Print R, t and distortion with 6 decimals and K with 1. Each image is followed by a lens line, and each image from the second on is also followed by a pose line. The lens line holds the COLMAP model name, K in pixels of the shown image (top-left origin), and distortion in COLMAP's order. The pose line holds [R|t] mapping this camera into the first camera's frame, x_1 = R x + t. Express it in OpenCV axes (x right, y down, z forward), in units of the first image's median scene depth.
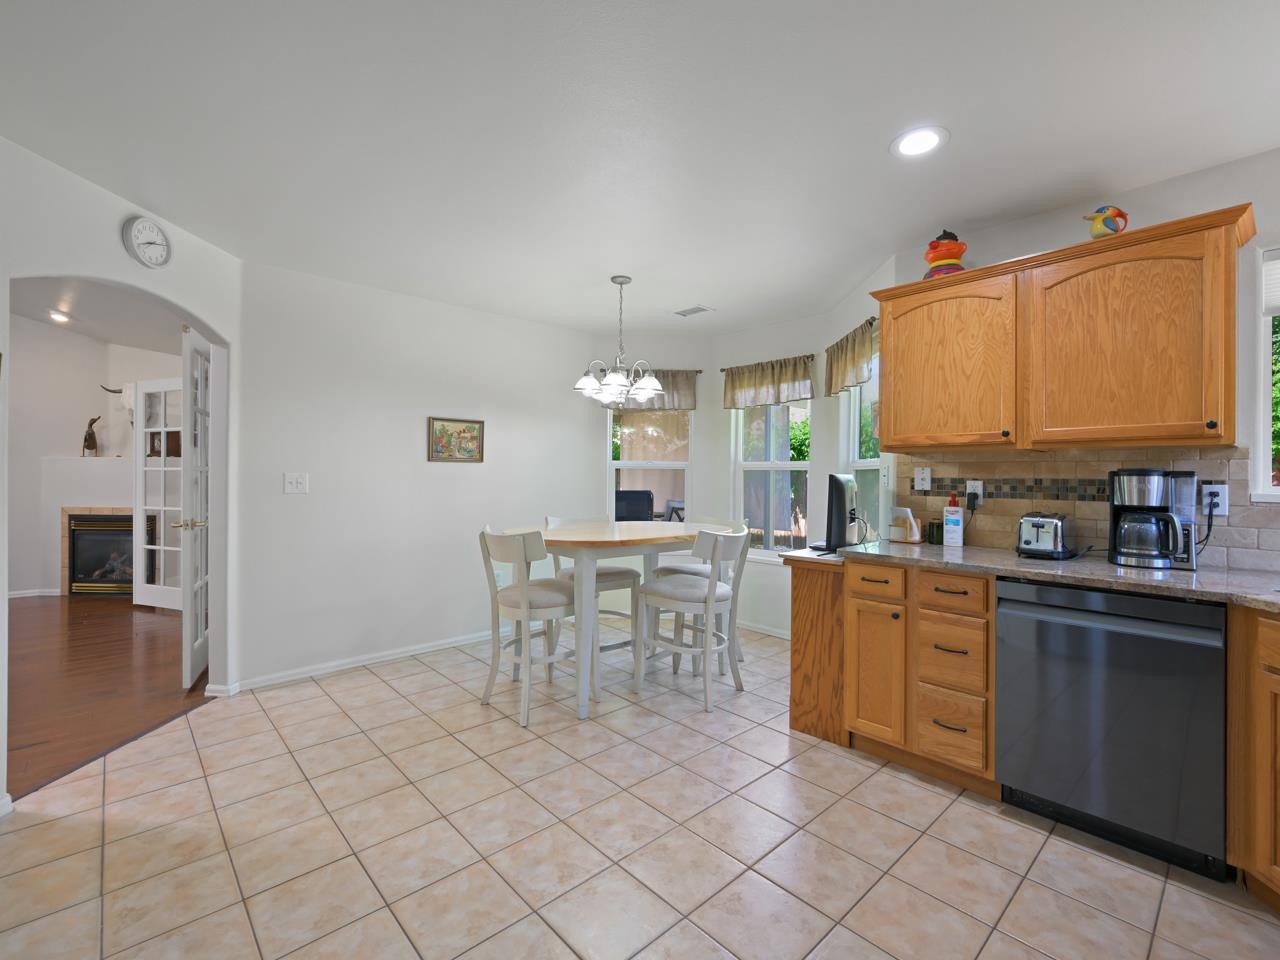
lens RADIAL K [[575.2, 0, 642.9], [0, 575.2, 464.4], [0, 0, 1]] dist [-0.001919, 0.000214]
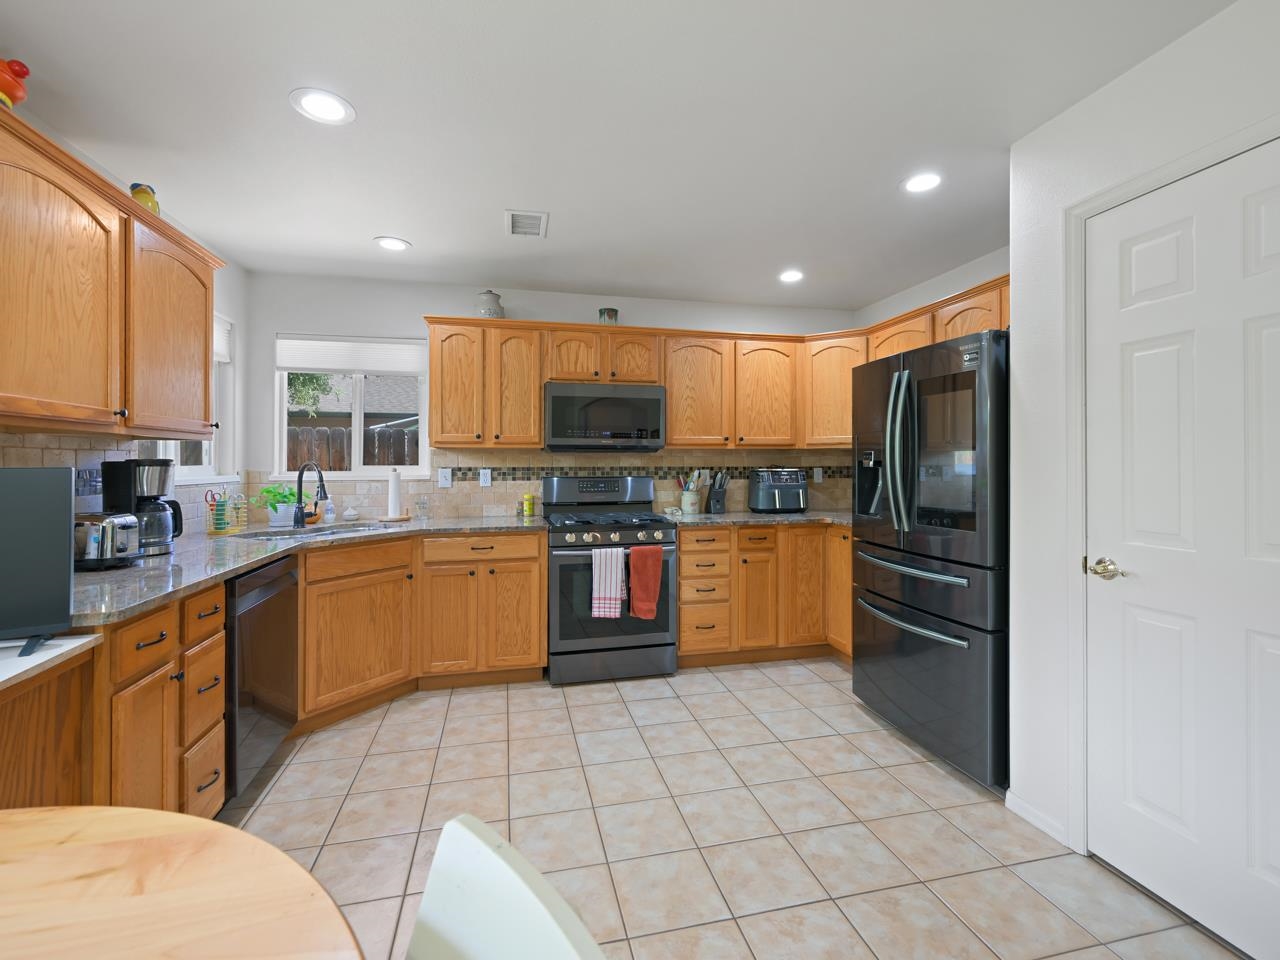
lens RADIAL K [[575.2, 0, 642.9], [0, 575.2, 464.4], [0, 0, 1]] dist [-0.001919, 0.000214]
pose [[-0.870835, -0.002021, 0.491572, -0.434738], [-0.008997, 0.999890, -0.011827, 0.022265], [-0.491493, -0.014722, -0.870757, 1.589905]]
